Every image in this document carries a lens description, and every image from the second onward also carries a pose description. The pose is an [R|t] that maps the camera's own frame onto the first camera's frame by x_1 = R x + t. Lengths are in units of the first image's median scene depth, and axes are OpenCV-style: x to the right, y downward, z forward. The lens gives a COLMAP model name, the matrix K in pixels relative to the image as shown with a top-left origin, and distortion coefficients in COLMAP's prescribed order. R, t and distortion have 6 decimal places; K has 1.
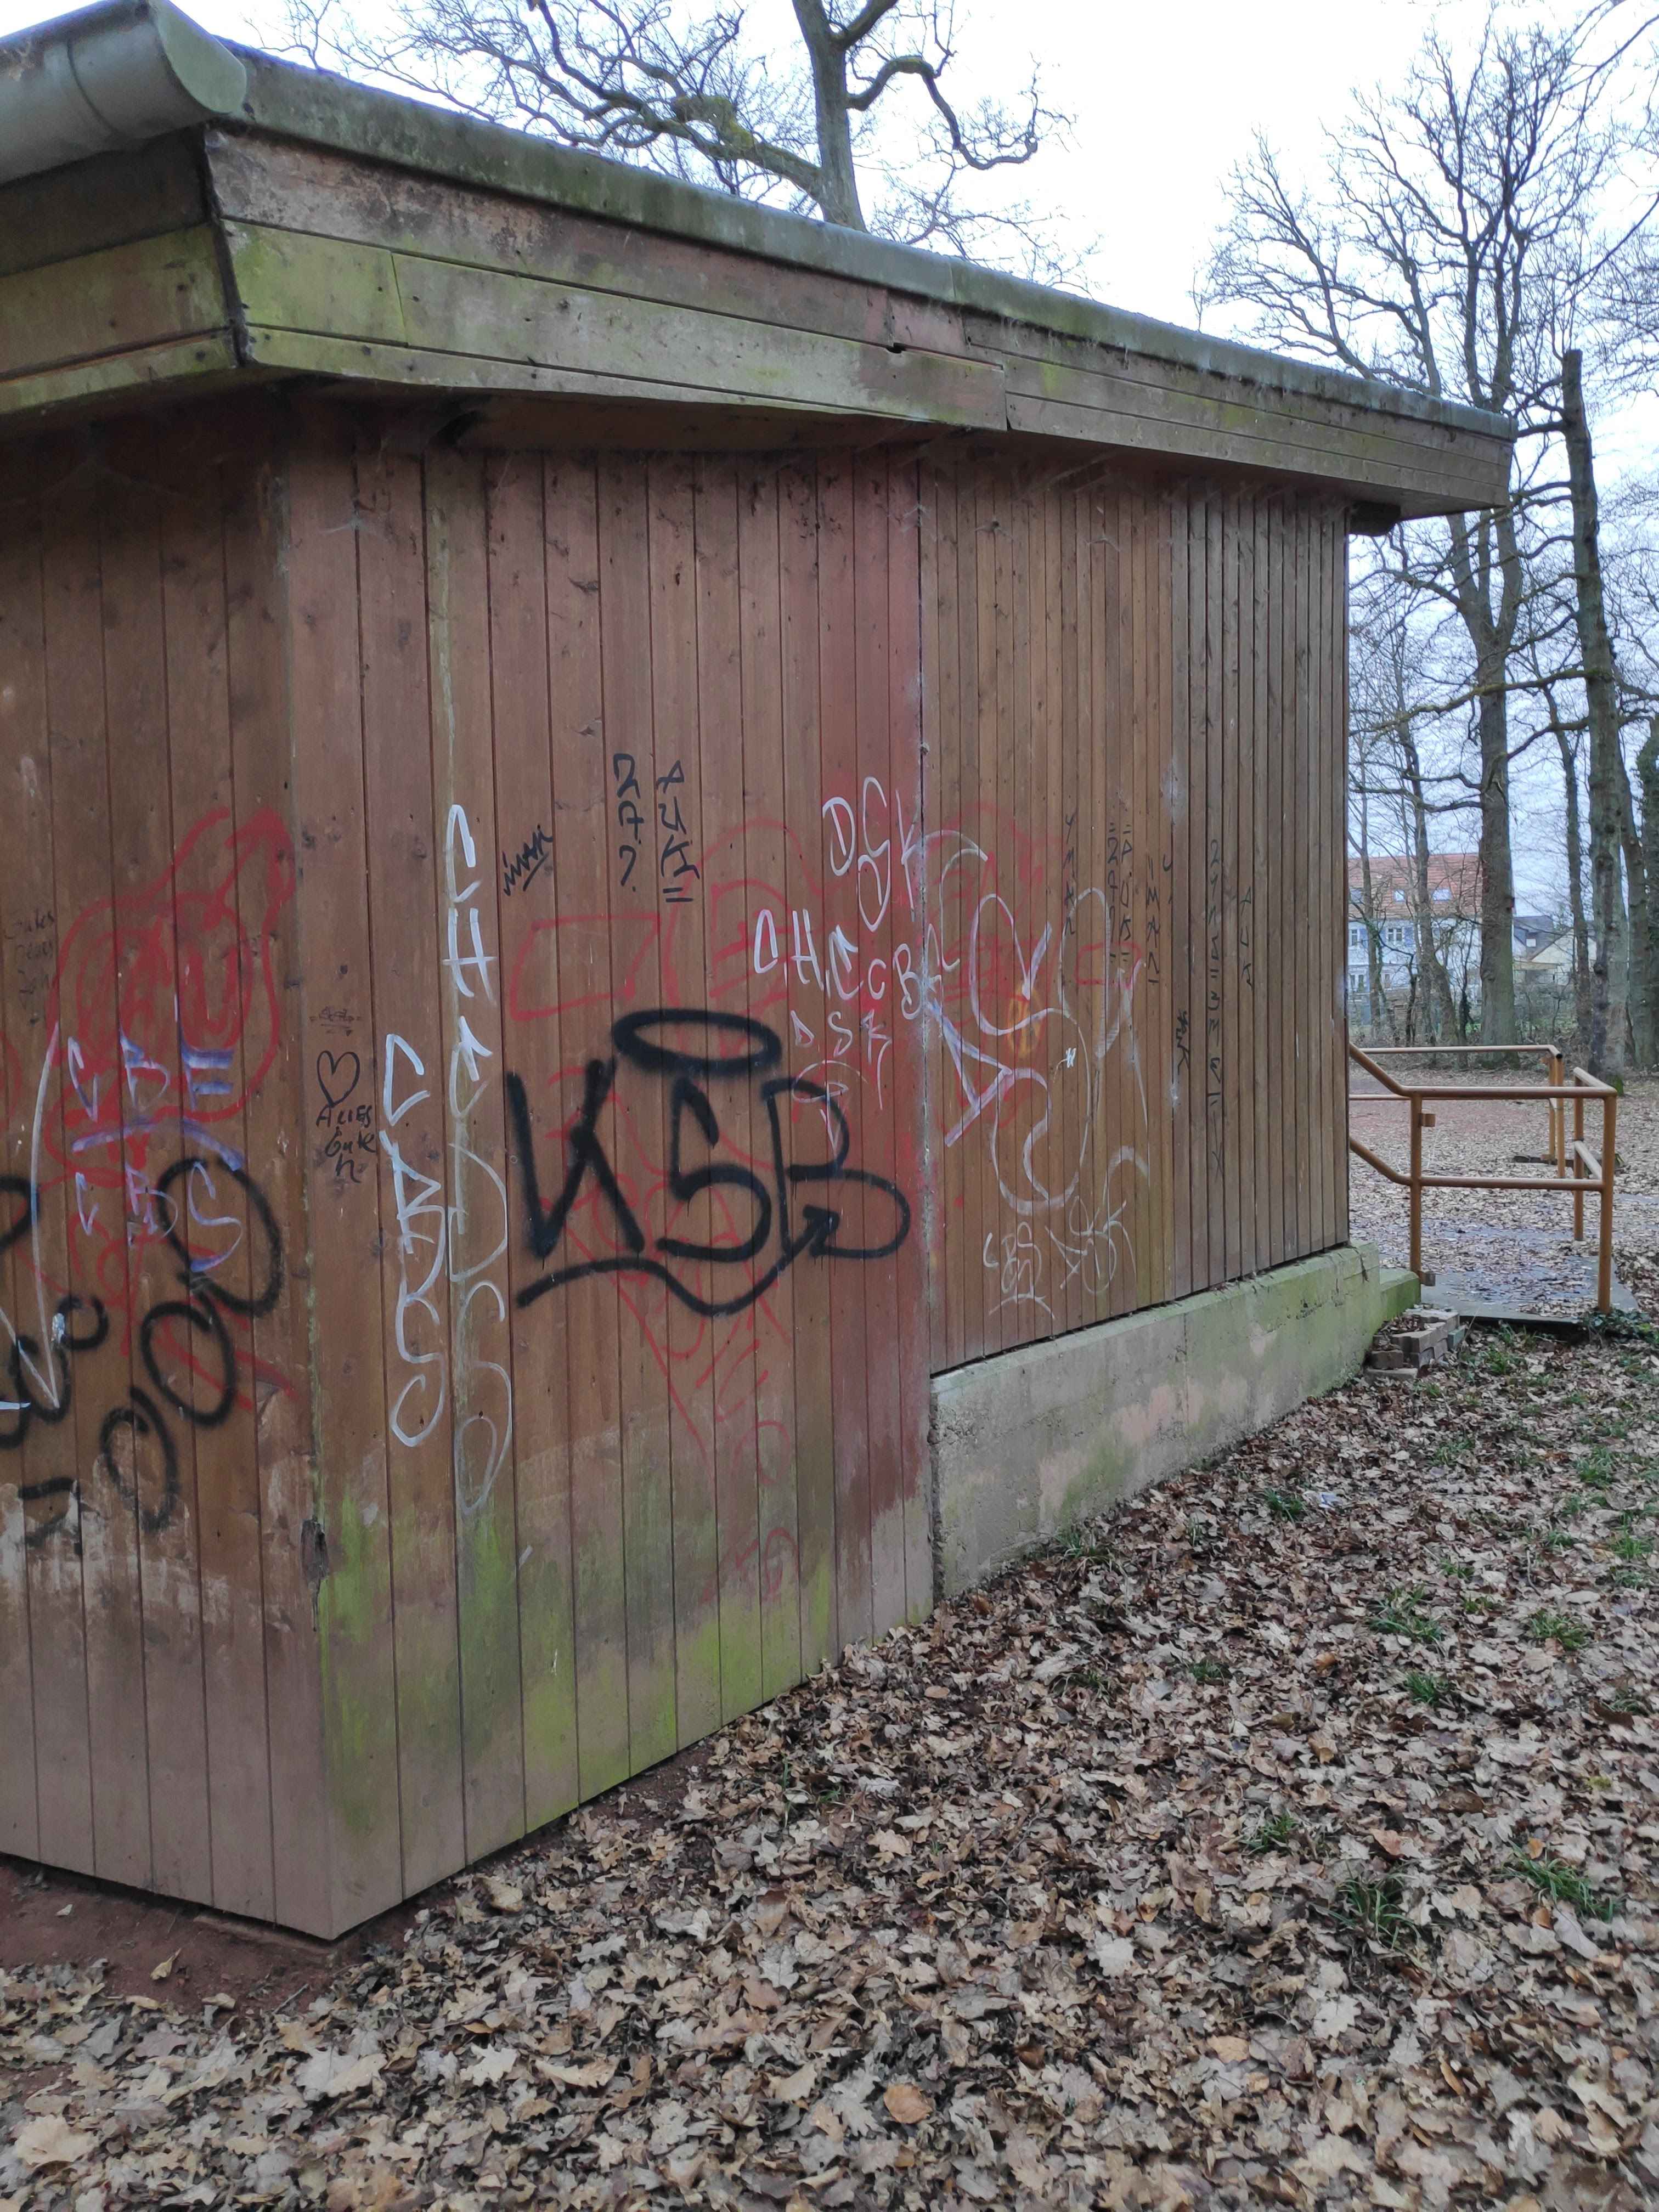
lens RADIAL K [[1459.1, 0, 829.5], [0, 1459.1, 1106.0], [0, 0, 1]] dist [0.007364, -0.003007]
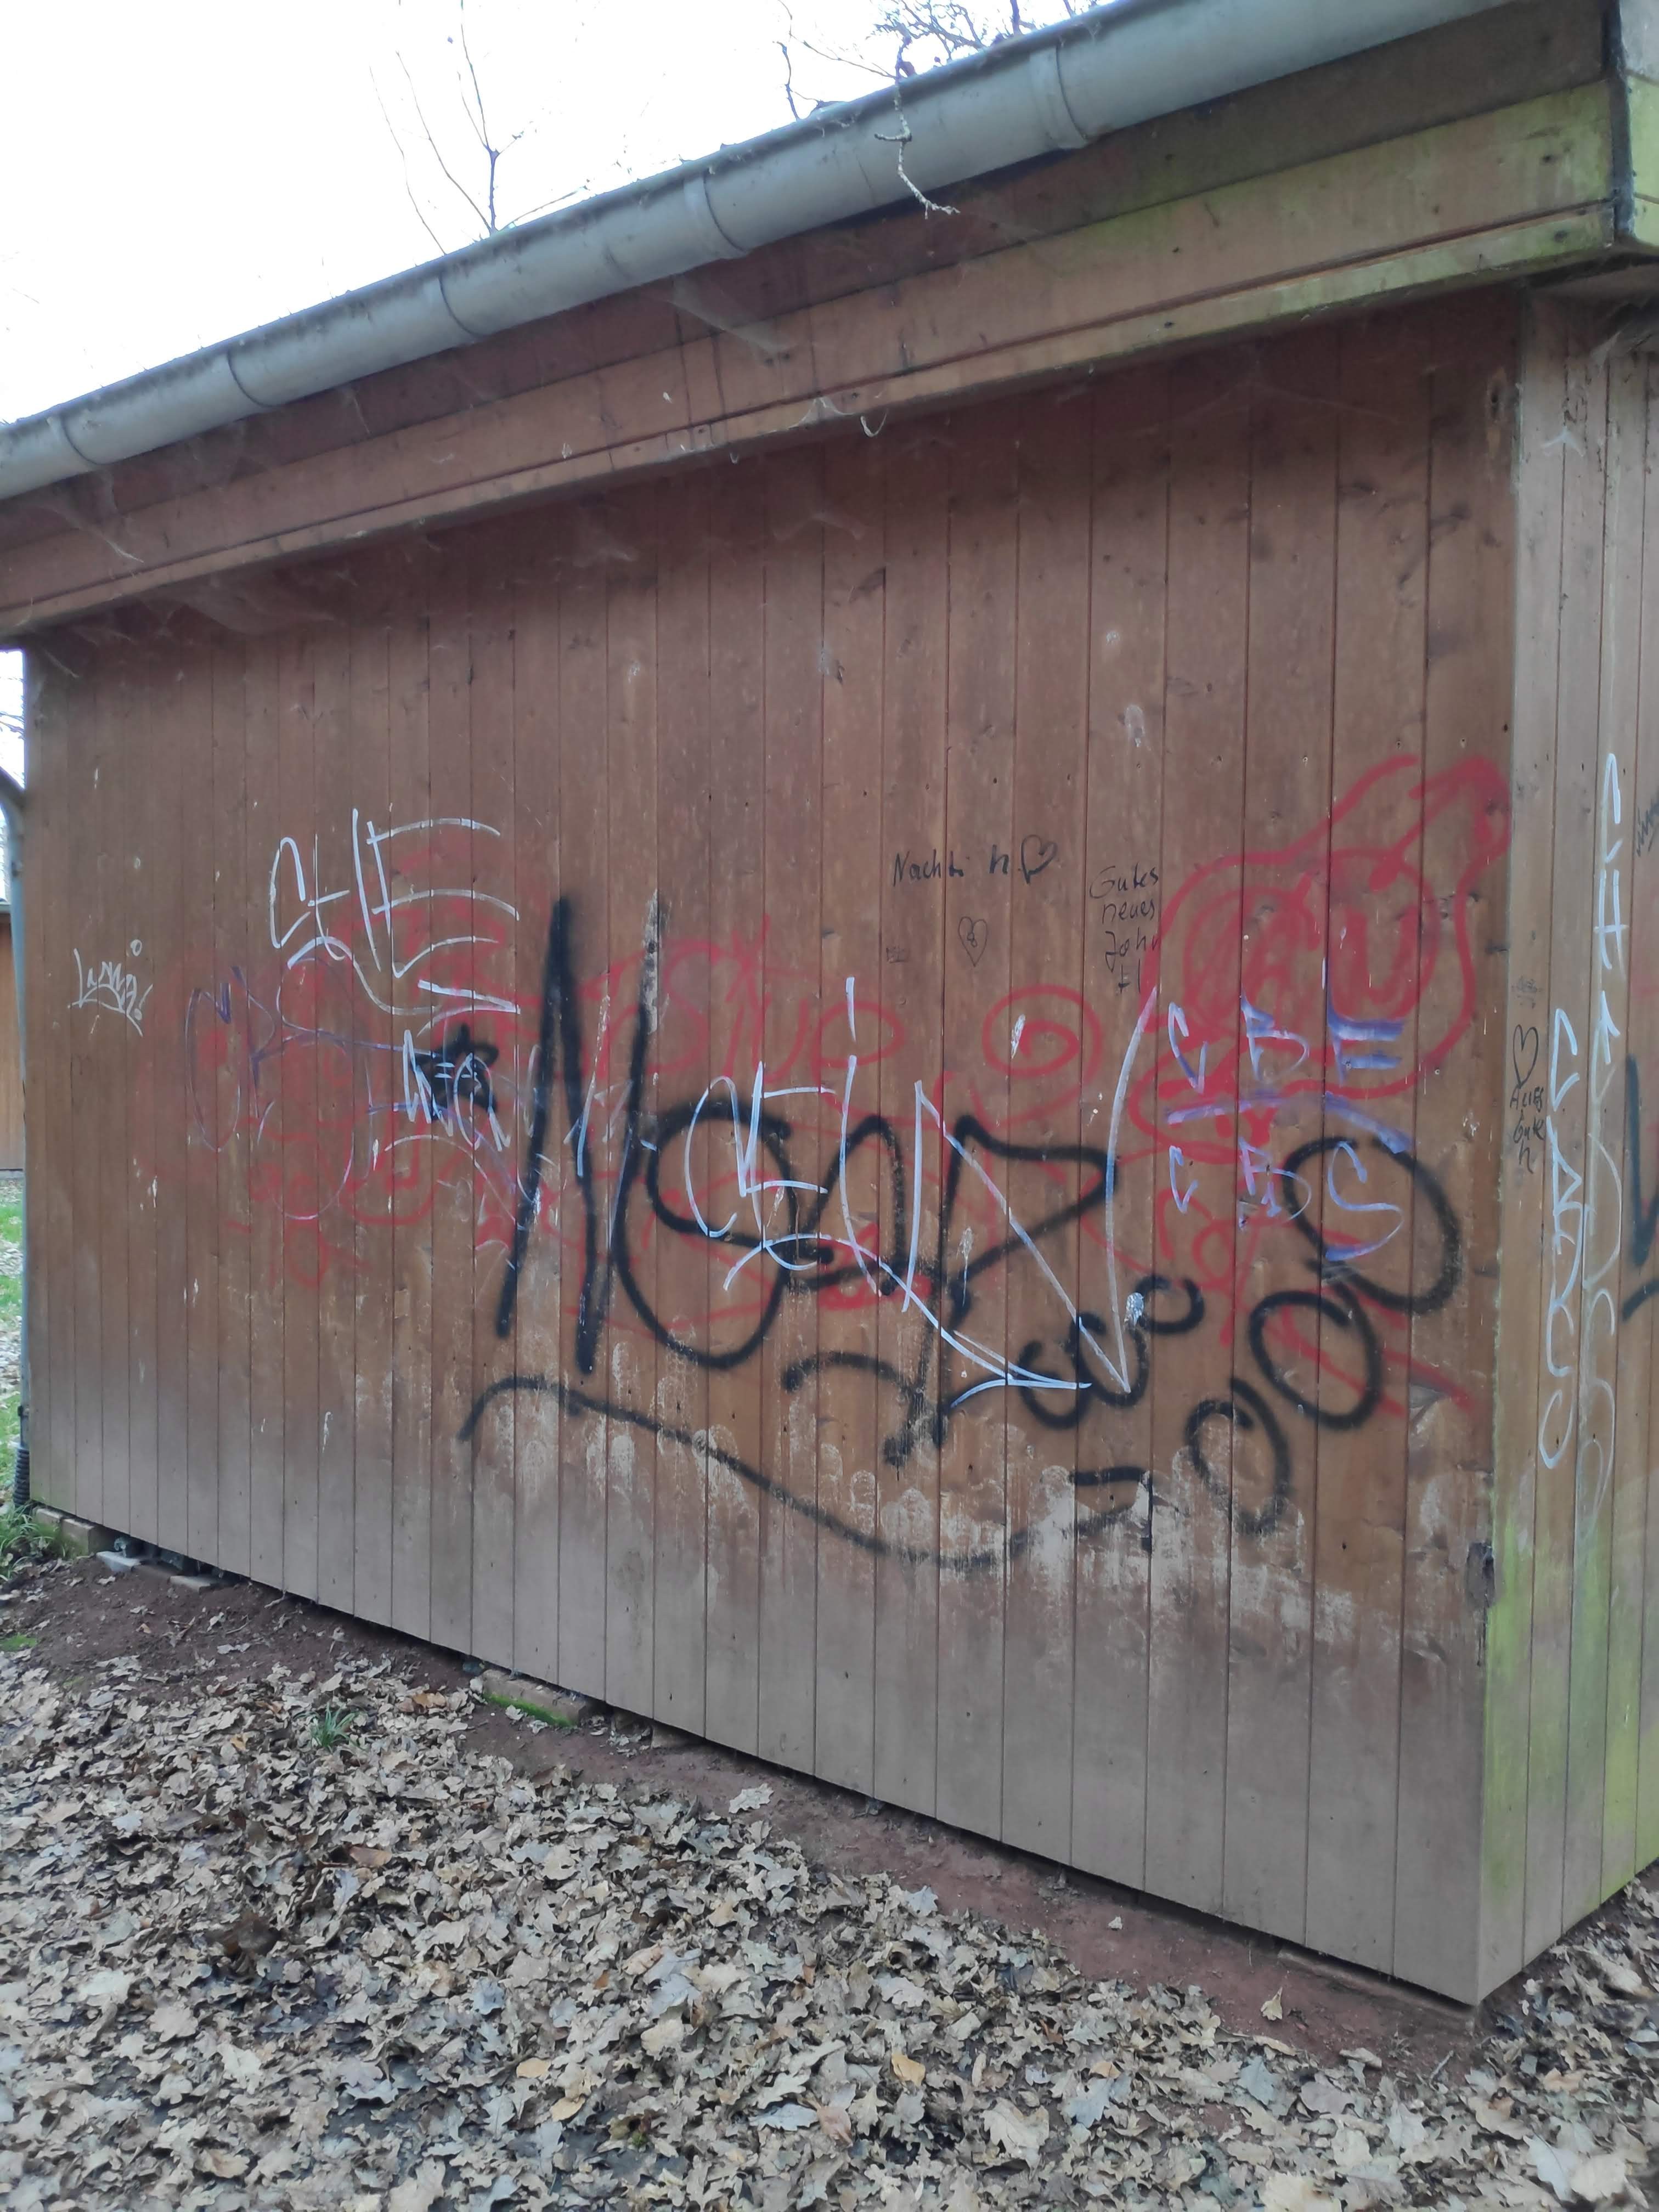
lens RADIAL K [[1446.0, 0, 829.5], [0, 1446.0, 1106.0], [0, 0, 1]] dist [0.028926, -0.023896]
pose [[0.983965, 0.040577, -0.173685, -0.570508], [-0.038987, 0.999161, 0.012557, 0.016356], [0.174049, -0.005584, 0.984721, 0.042086]]
